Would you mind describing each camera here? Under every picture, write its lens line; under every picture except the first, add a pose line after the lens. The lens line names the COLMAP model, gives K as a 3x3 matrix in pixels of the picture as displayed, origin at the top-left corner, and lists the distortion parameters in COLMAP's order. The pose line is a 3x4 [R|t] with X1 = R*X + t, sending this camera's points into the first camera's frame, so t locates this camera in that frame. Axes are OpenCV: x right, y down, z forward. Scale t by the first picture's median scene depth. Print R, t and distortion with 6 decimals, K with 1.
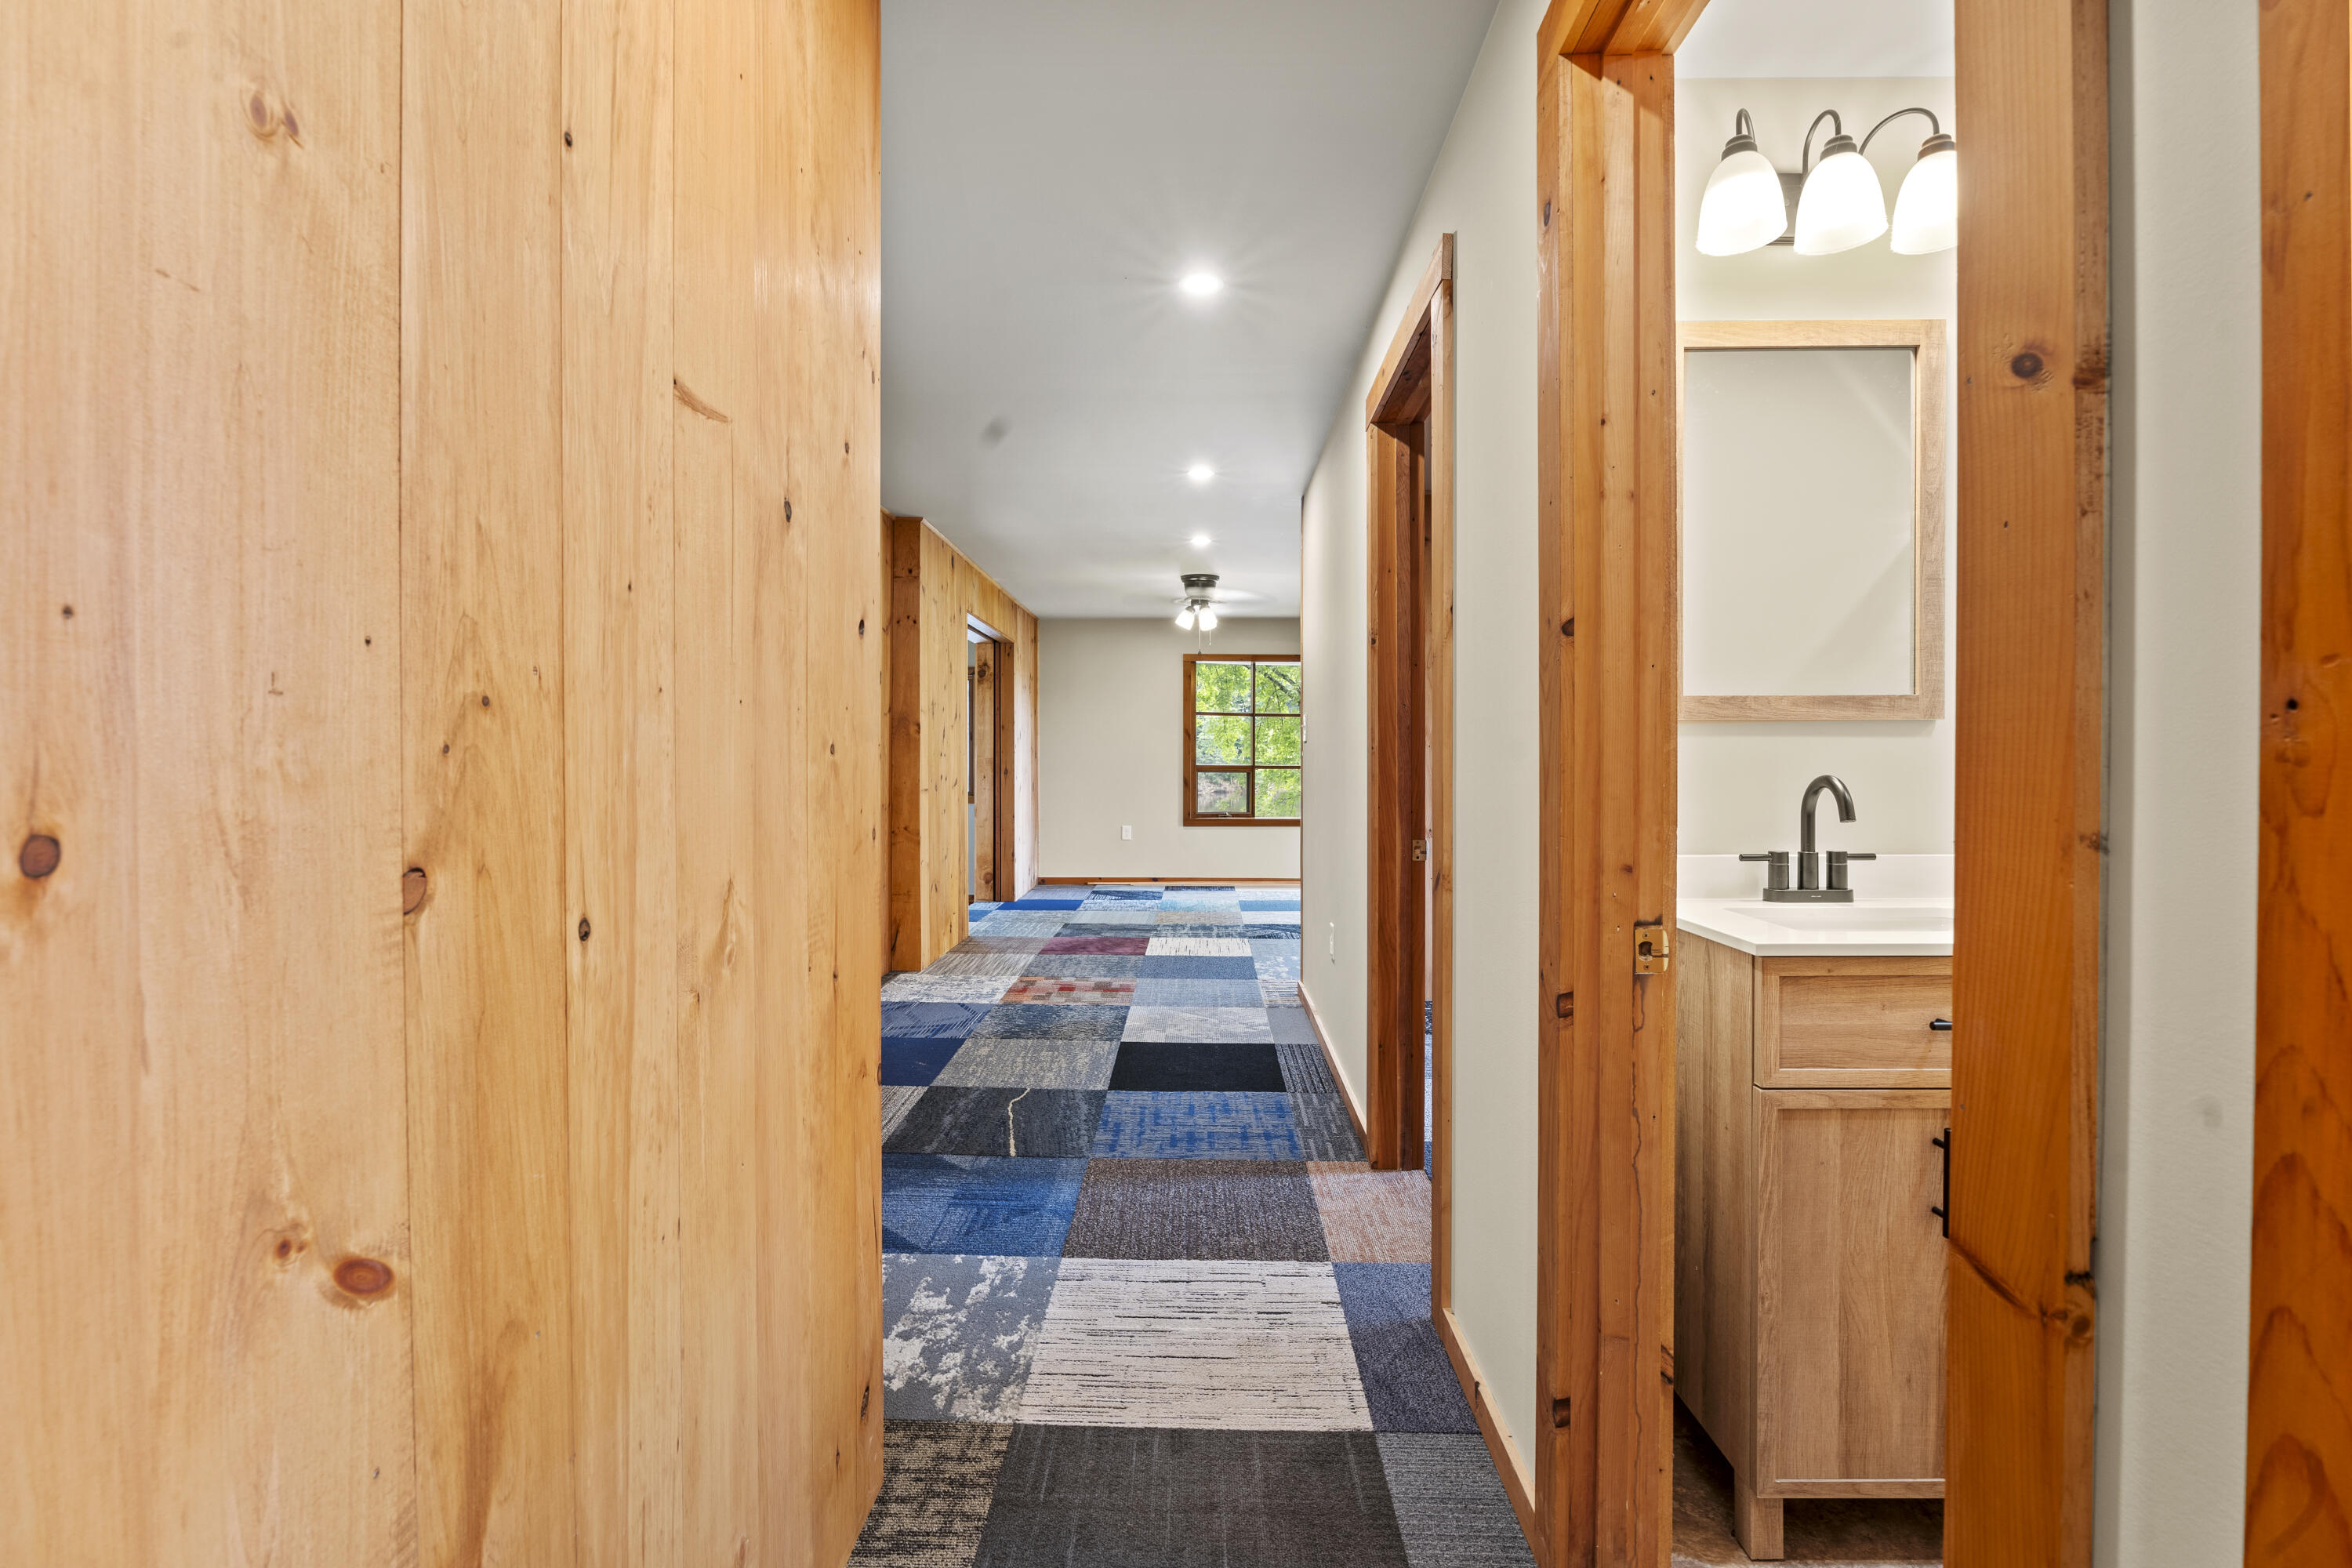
lens RADIAL K [[1082.9, 0, 1166.7], [0, 1082.9, 786.0], [0, 0, 1]] dist [-0.011594, -0.001368]
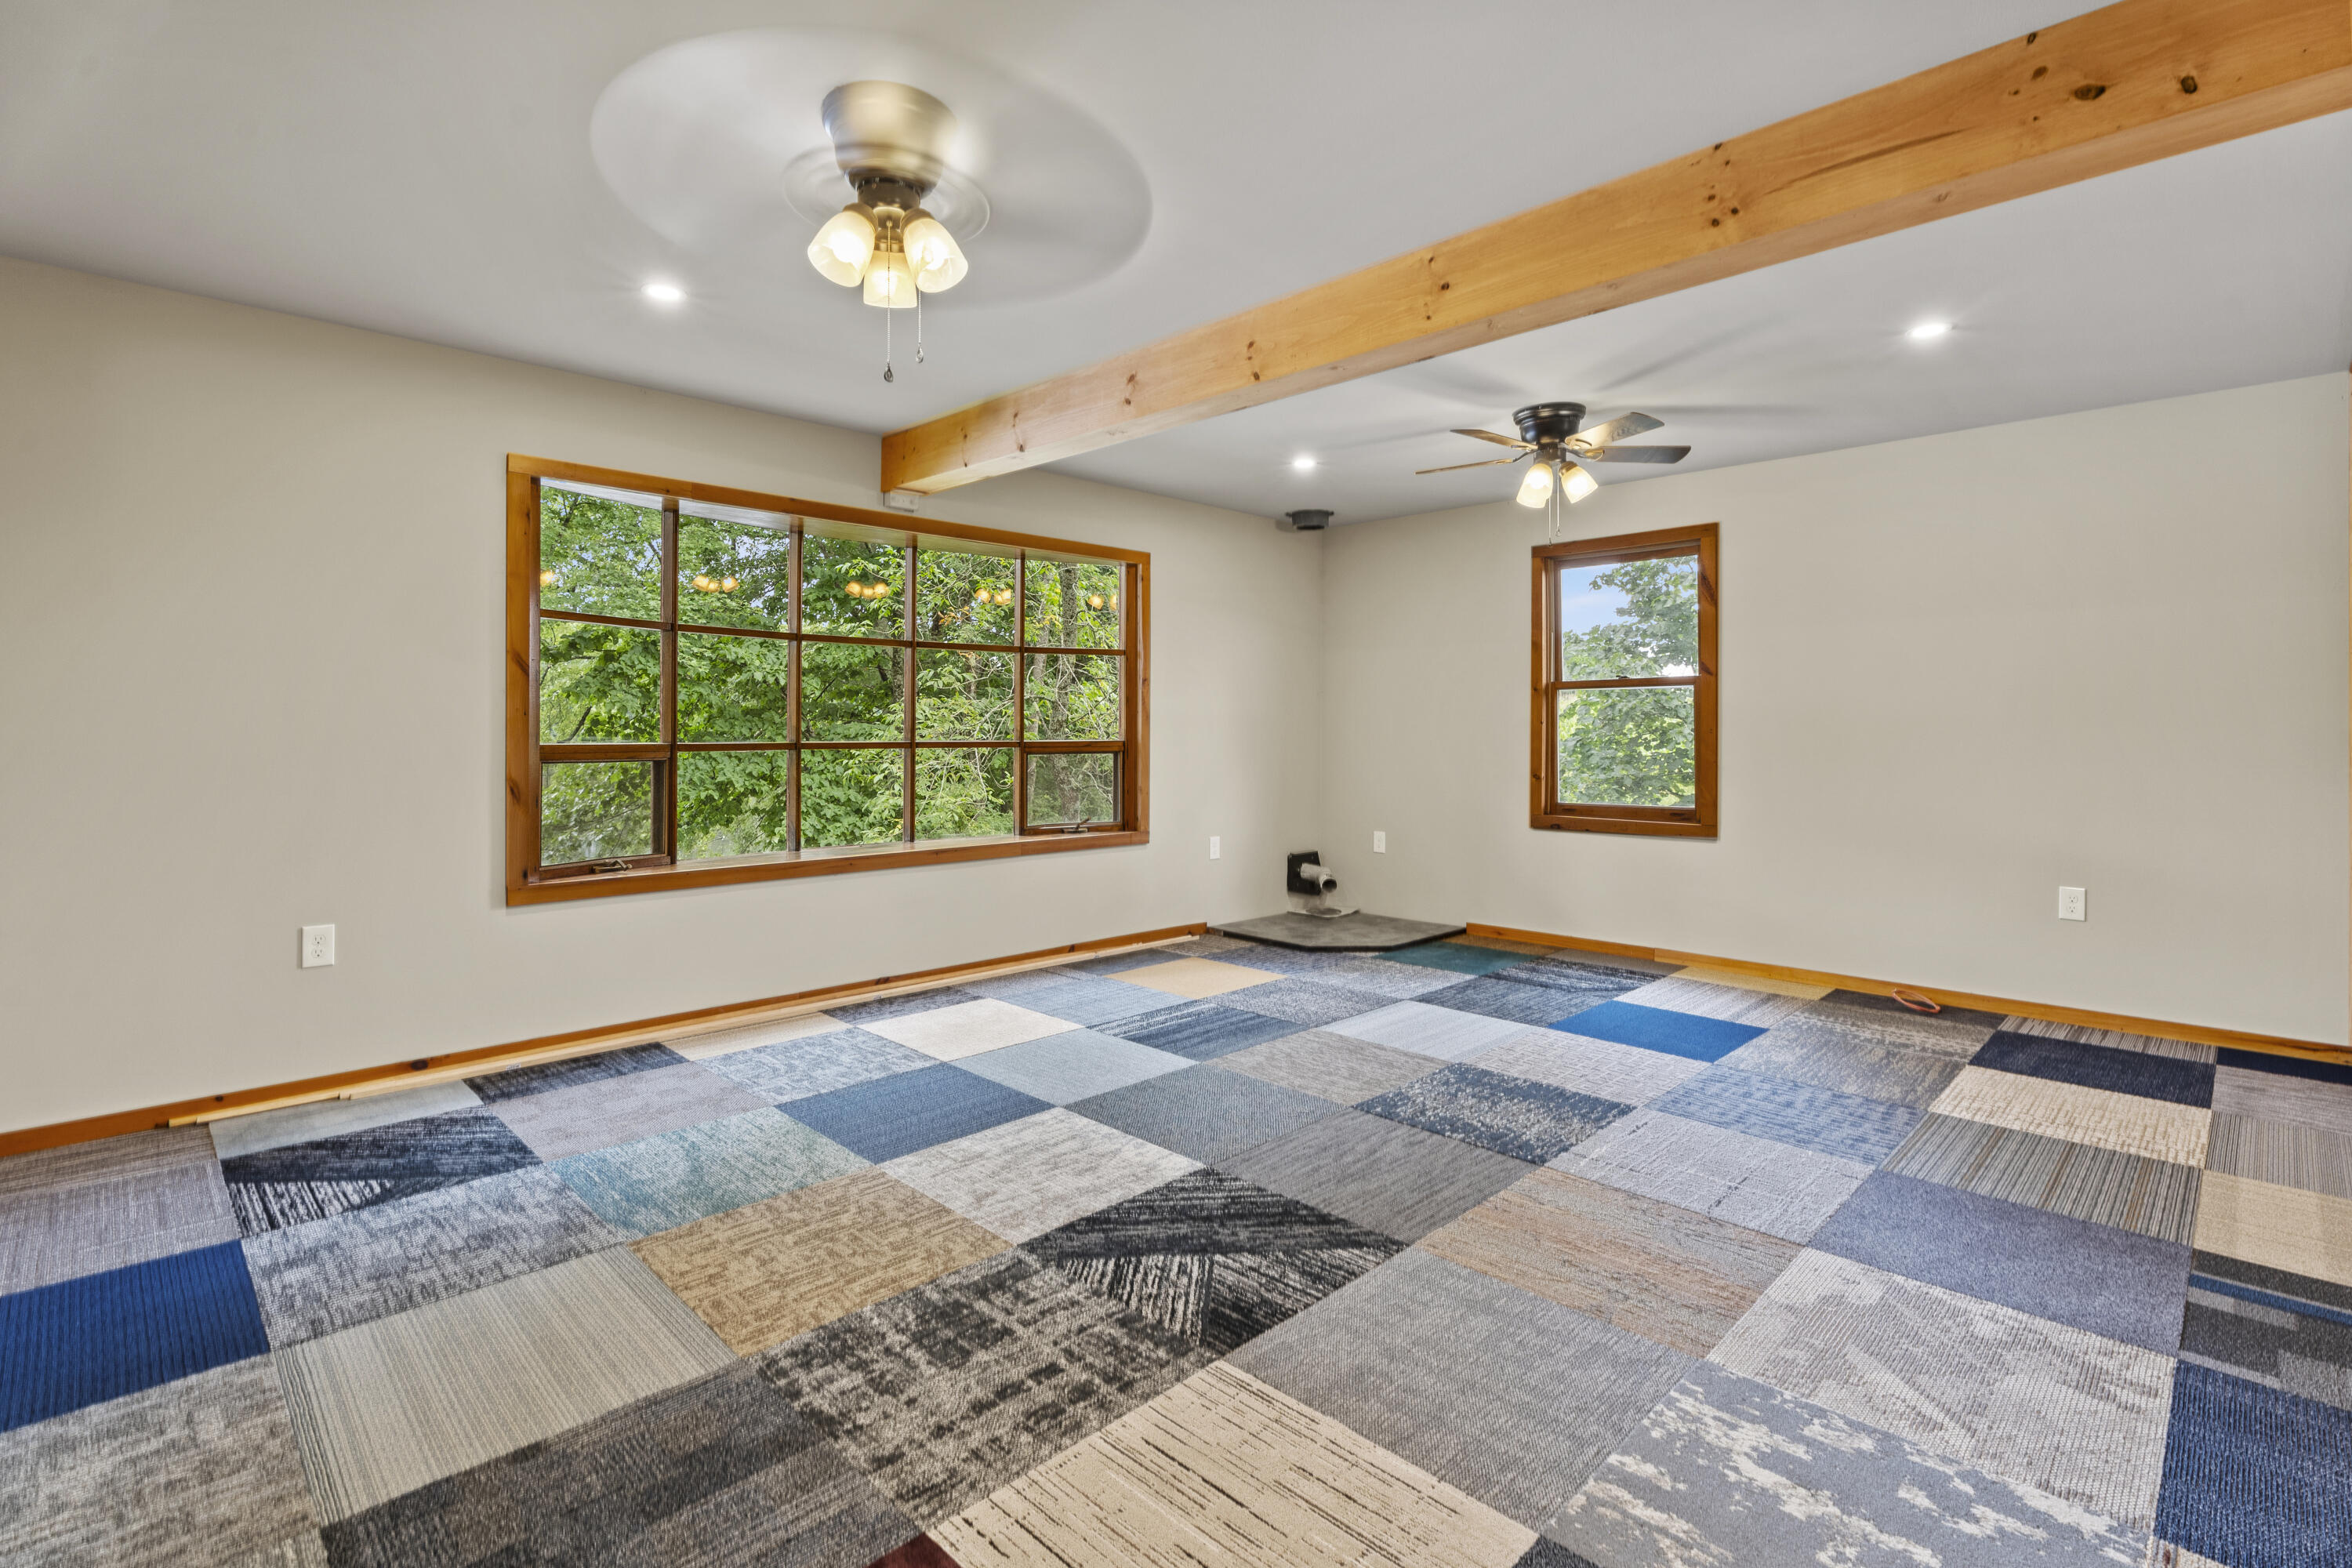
lens RADIAL K [[1093.5, 0, 1177.1], [0, 1093.5, 724.8], [0, 0, 1]] dist [-0.005551, -0.005939]
pose [[0.685132, -0.000033, 0.728419, -0.305686], [0.017414, 0.999715, -0.016334, -0.048993], [-0.728210, 0.023875, 0.684938, 1.699524]]
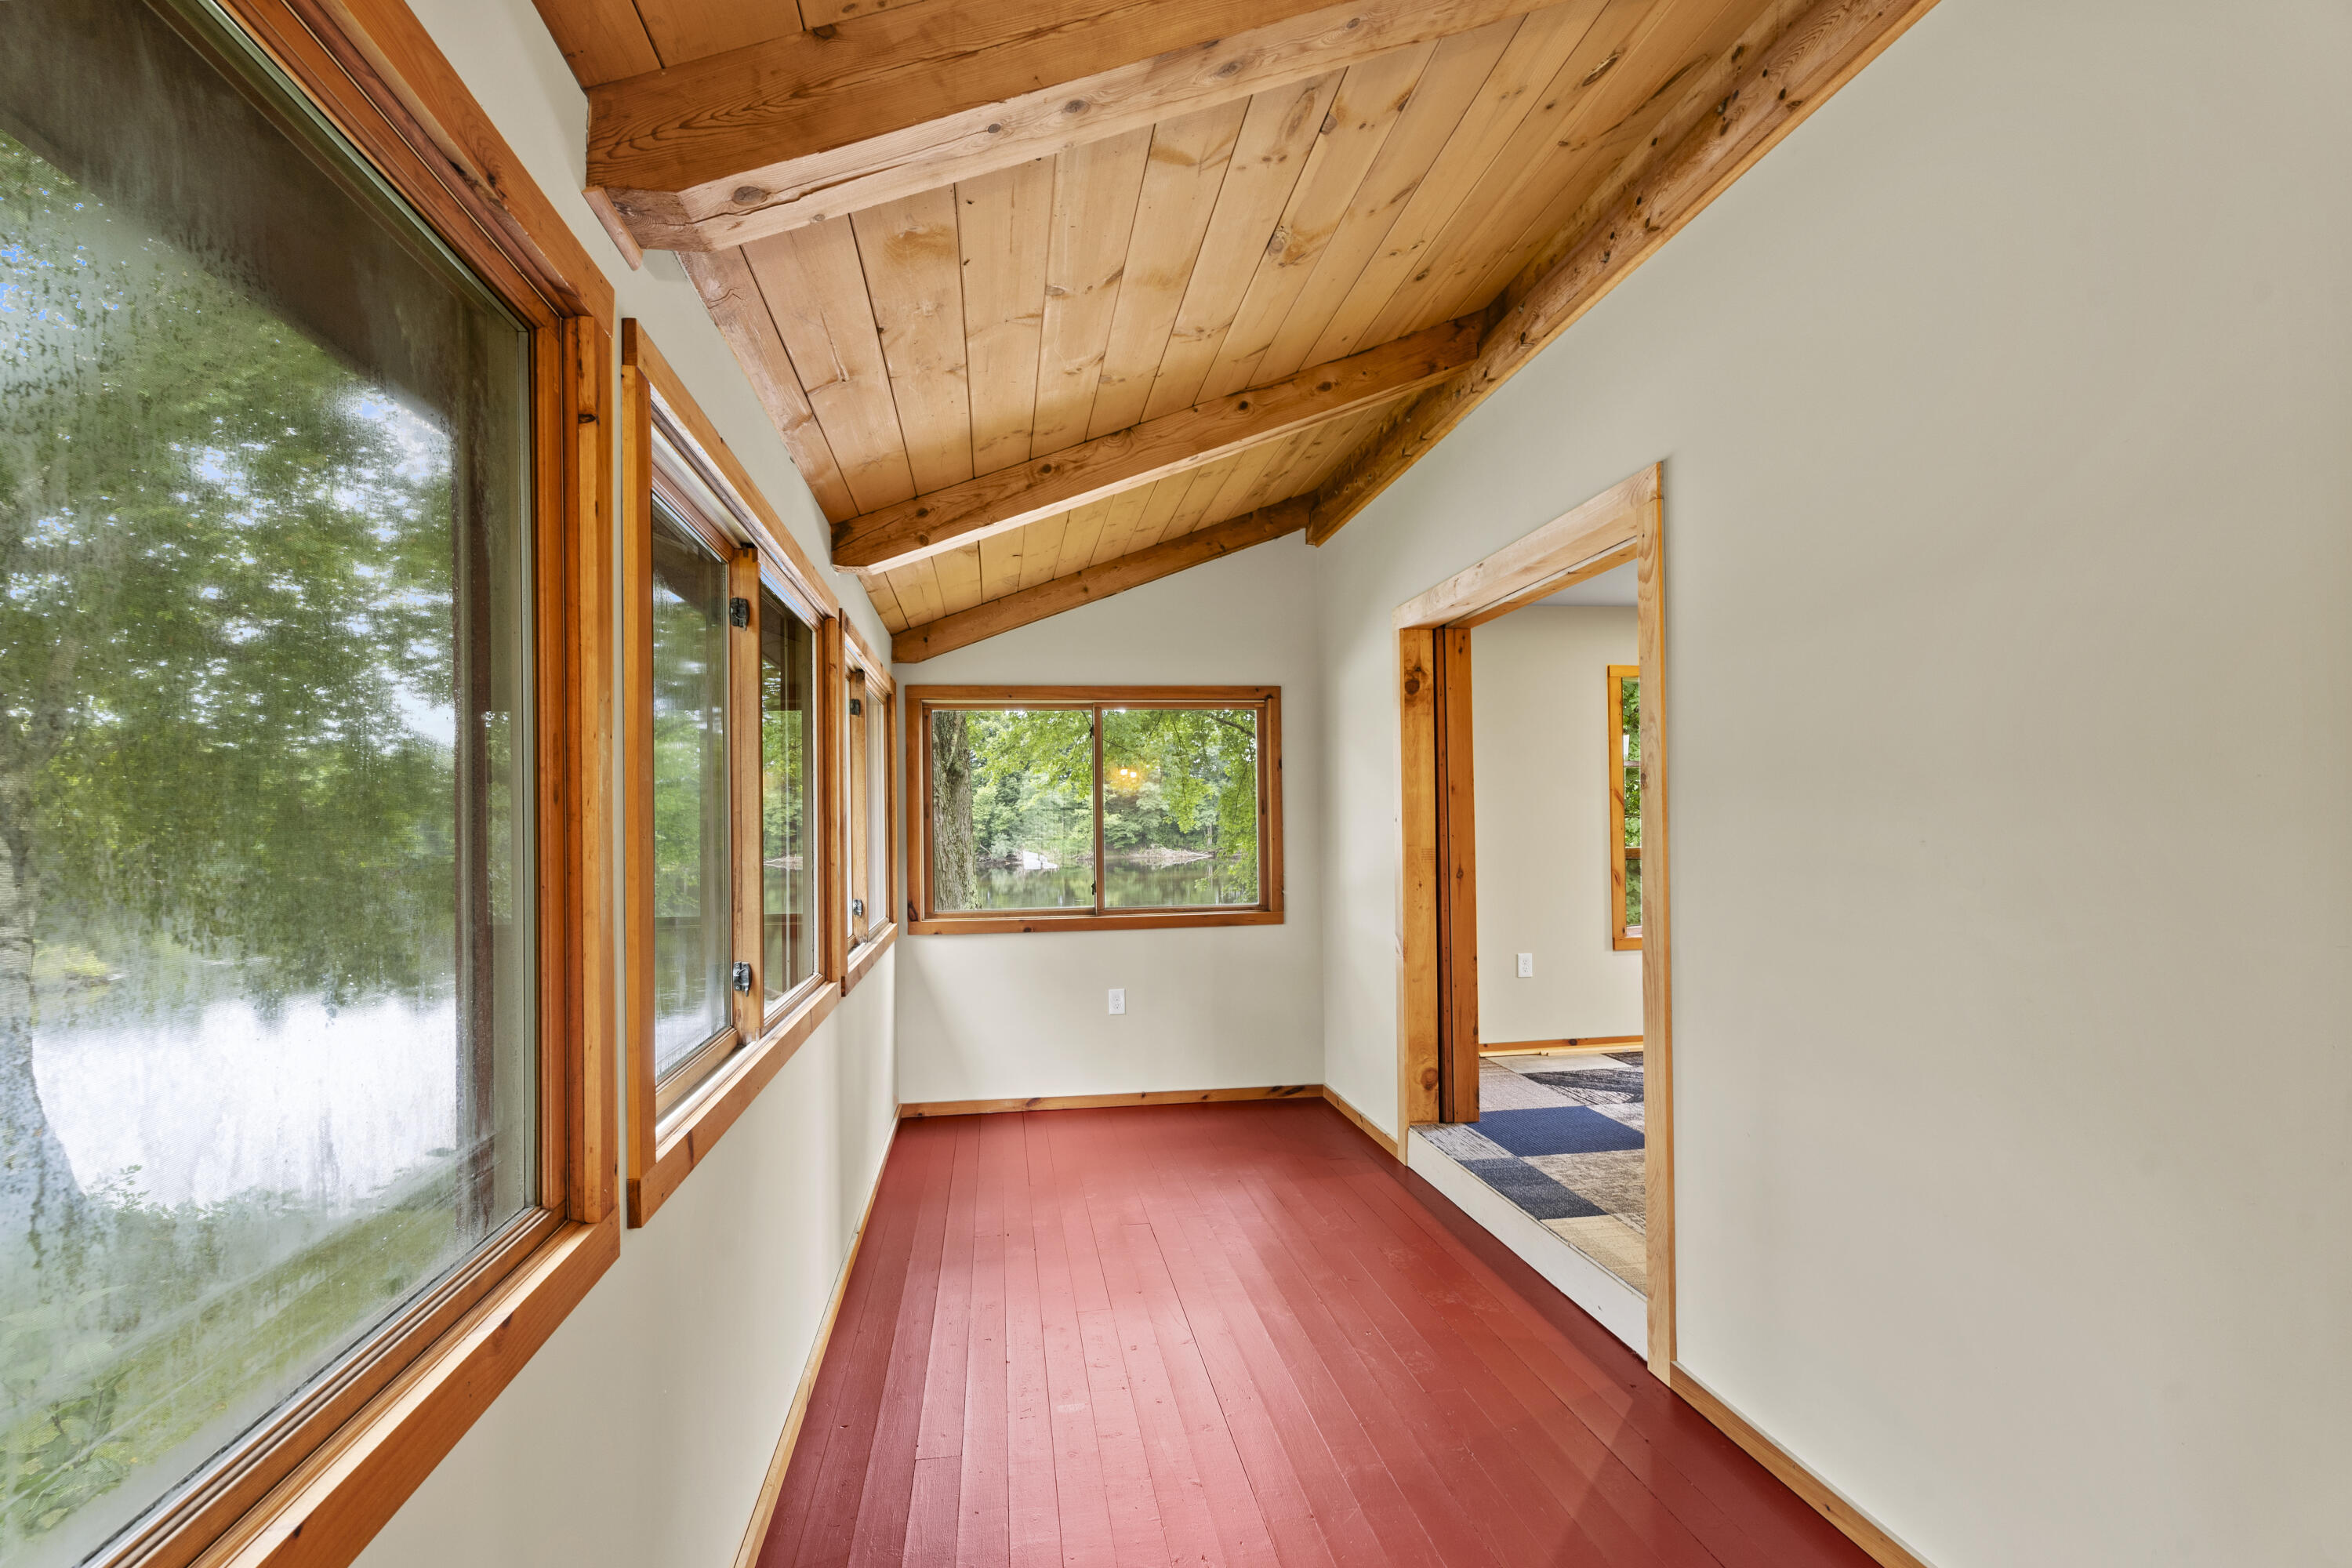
lens RADIAL K [[1085.4, 0, 1163.8], [0, 1085.4, 822.4], [0, 0, 1]] dist [0.004872, 0.001506]
pose [[0.983306, -0.018466, 0.181022, -1.026326], [0.023963, 0.999314, -0.028230, -0.070960], [-0.180377, 0.032097, 0.983074, 1.338089]]
